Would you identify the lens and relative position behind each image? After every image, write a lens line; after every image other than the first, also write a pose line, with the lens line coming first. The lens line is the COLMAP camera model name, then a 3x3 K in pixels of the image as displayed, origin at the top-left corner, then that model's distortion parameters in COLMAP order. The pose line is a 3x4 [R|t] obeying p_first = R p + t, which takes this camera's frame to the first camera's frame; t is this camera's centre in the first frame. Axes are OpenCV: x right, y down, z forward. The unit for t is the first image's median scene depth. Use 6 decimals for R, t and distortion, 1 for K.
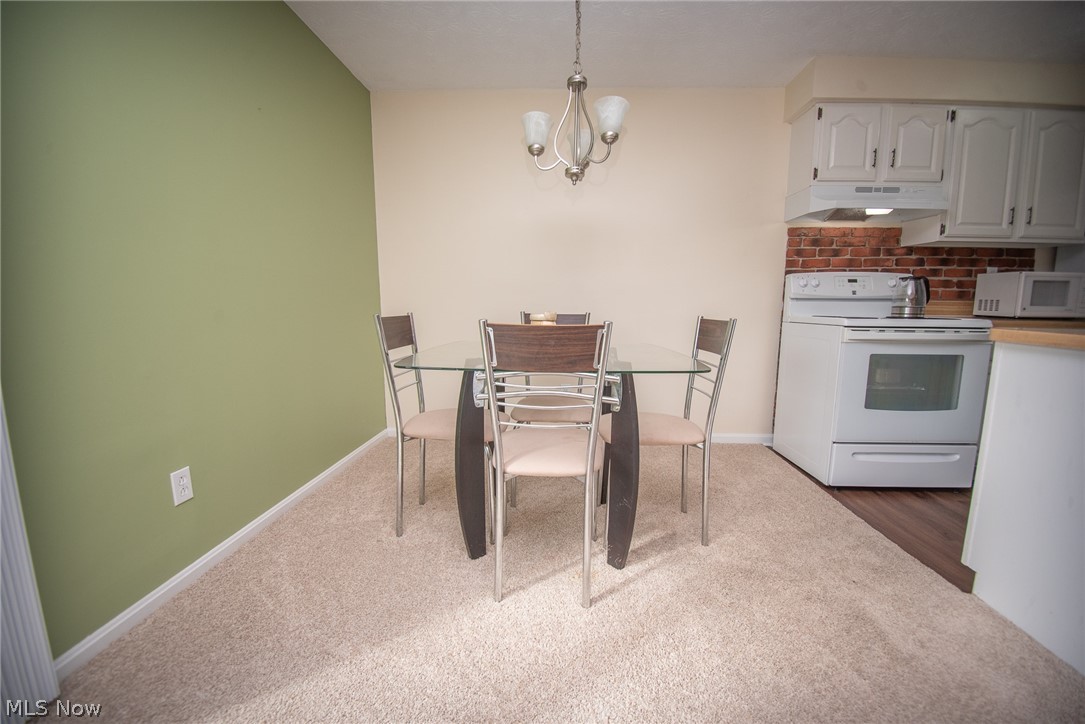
lens RADIAL K [[433.2, 0, 545.4], [0, 433.2, 367.2], [0, 0, 1]] dist [0.001389, -0.017564]
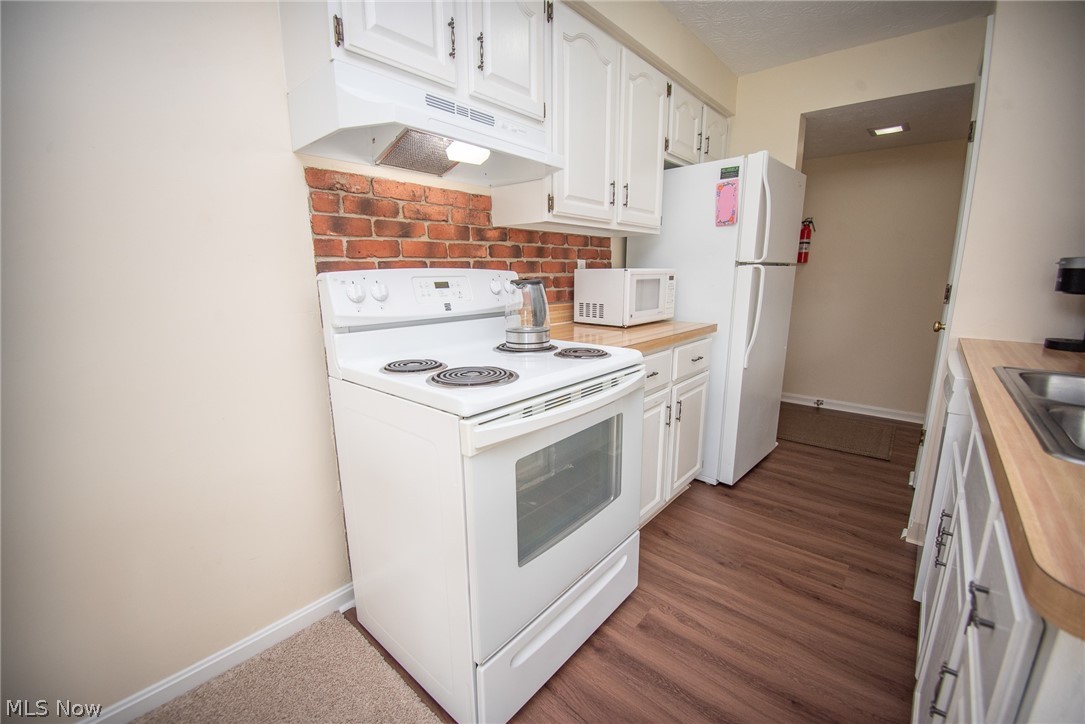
lens RADIAL K [[436.1, 0, 543.0], [0, 436.1, 366.7], [0, 0, 1]] dist [0.002020, -0.017936]
pose [[0.621243, -0.171743, 0.764566, 0.338667], [0.124417, 0.984929, 0.120149, -0.143415], [-0.773678, 0.020483, 0.633248, 0.532512]]
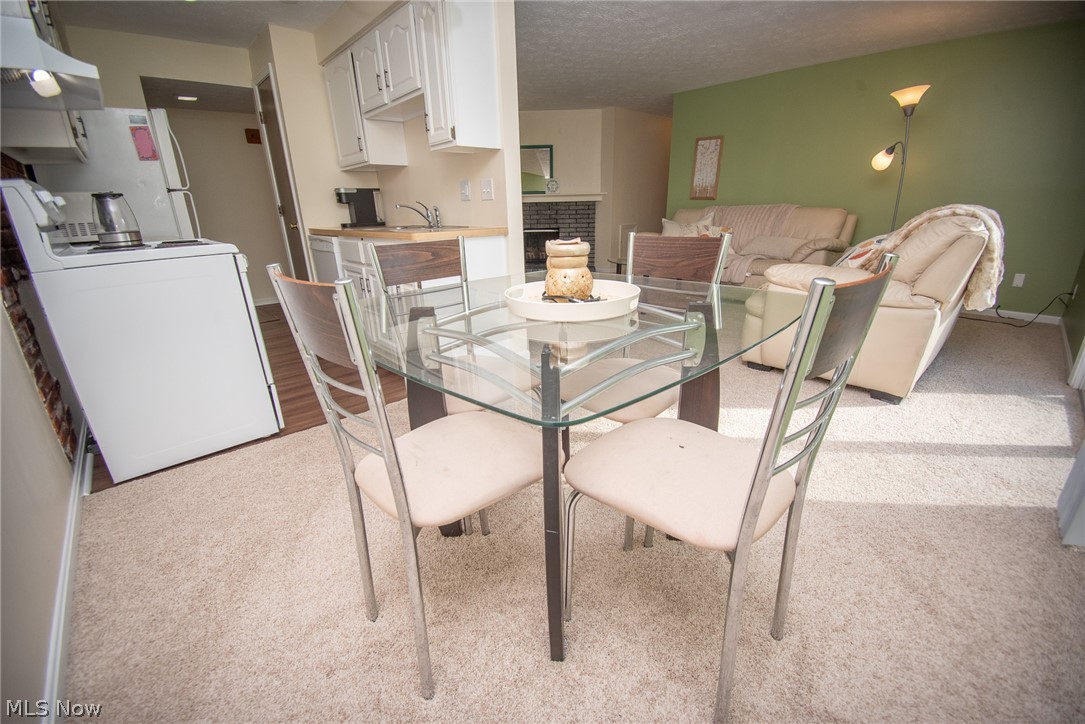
lens RADIAL K [[433.2, 0, 545.4], [0, 433.2, 367.2], [0, 0, 1]] dist [0.001389, -0.017564]
pose [[-0.720368, -0.228499, 0.654872, -0.265010], [0.118589, 0.889695, 0.440884, -0.153118], [-0.683379, 0.395259, -0.613811, 0.931329]]
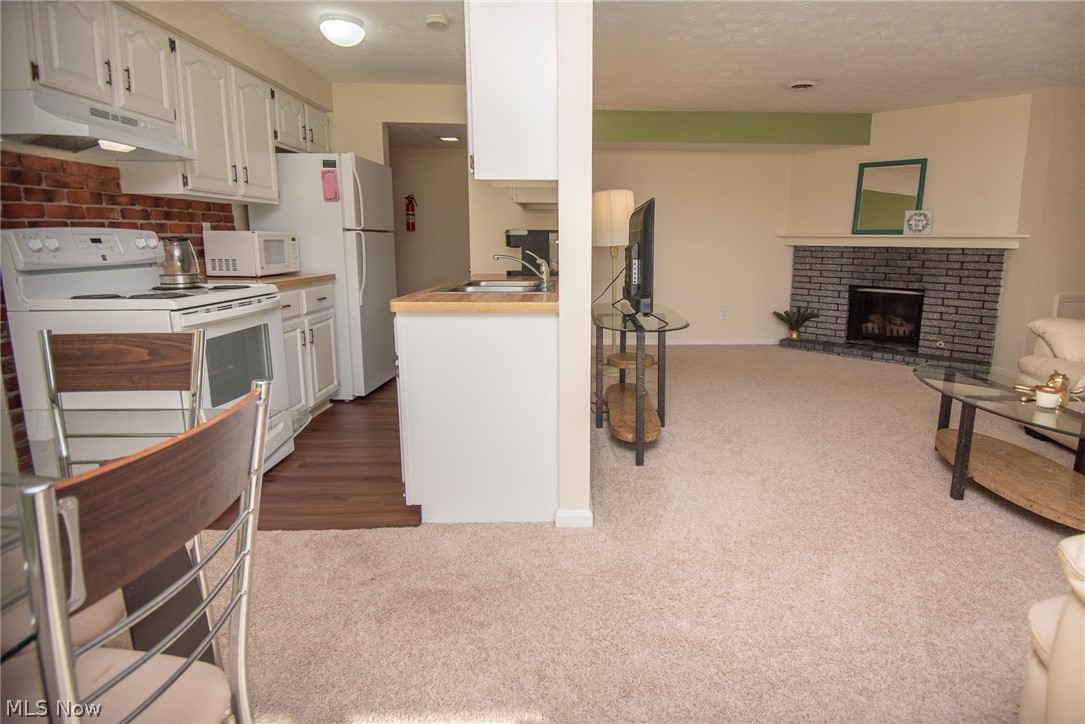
lens RADIAL K [[546.6, 0, 594.0], [0, 546.6, 333.8], [0, 0, 1]] dist [0.000821, -0.019696]
pose [[-0.094652, -0.169090, 0.981045, -0.228333], [0.136483, 0.973960, 0.181037, -0.098269], [-0.986110, 0.151032, -0.069110, 0.282918]]
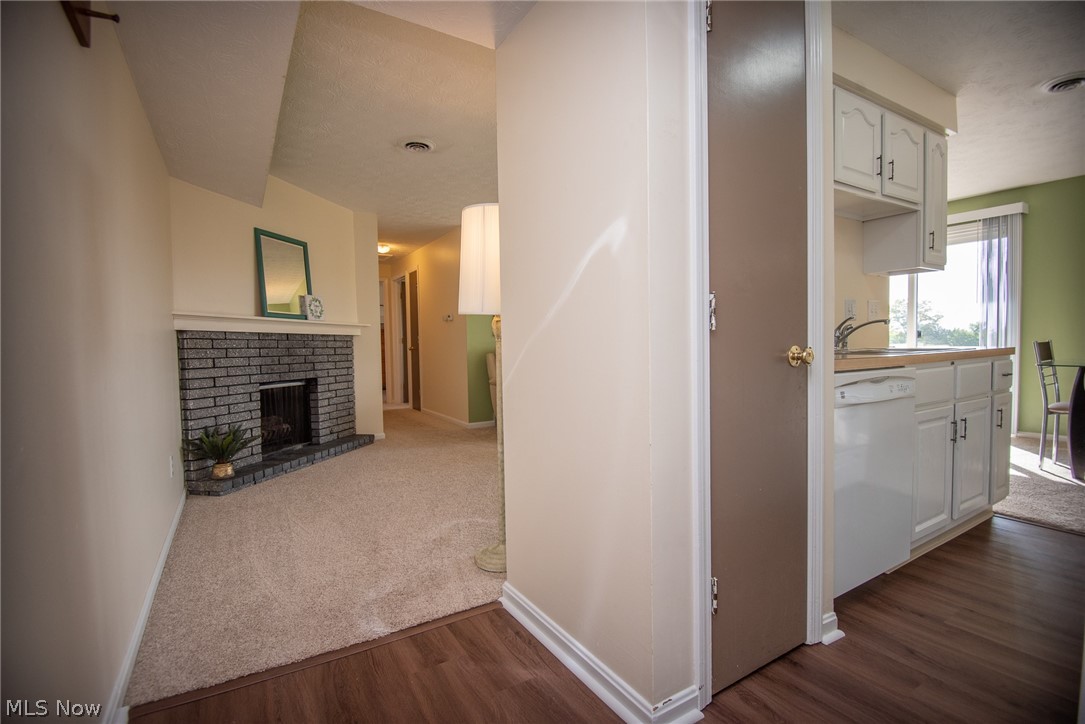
lens RADIAL K [[500.3, 0, 543.2], [0, 500.3, 366.0], [0, 0, 1]] dist [0.003606, -0.020779]
pose [[-0.824551, 0.034930, -0.564708, 1.788587], [-0.066447, 0.985207, 0.157961, -0.101393], [0.561872, 0.167770, -0.810033, 0.755014]]
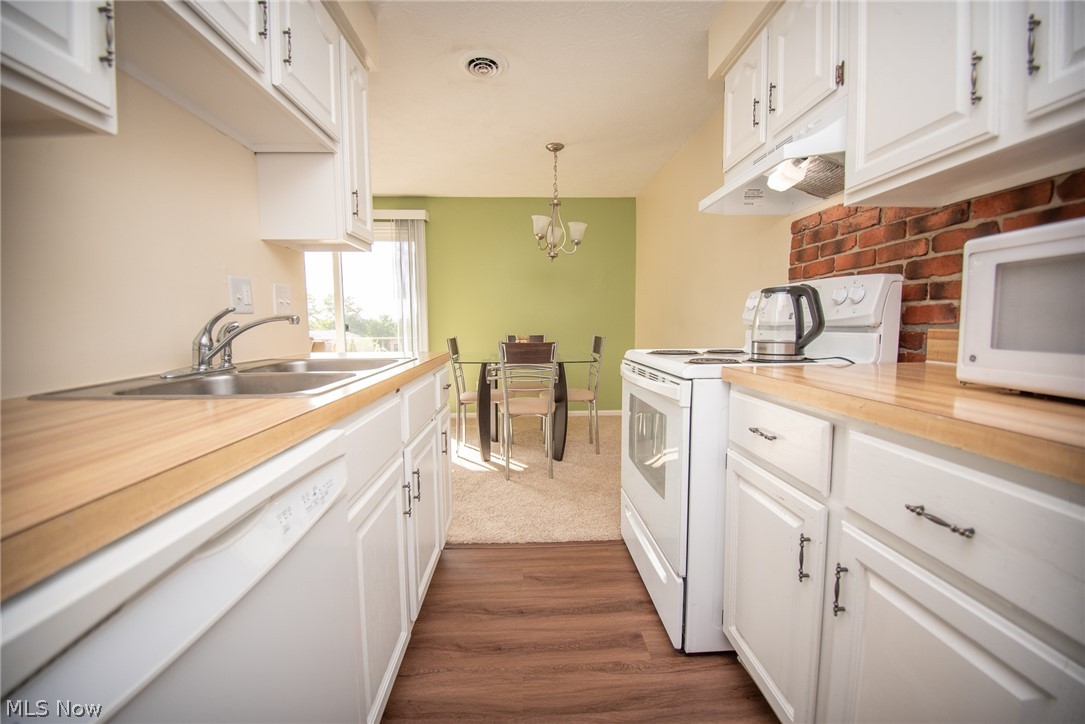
lens RADIAL K [[436.1, 0, 543.0], [0, 436.1, 366.7], [0, 0, 1]] dist [0.002020, -0.017936]
pose [[0.096594, 0.093096, -0.990961, 1.242527], [-0.133115, 0.987880, 0.079831, -0.100923], [0.986382, 0.124200, 0.107816, 0.571551]]
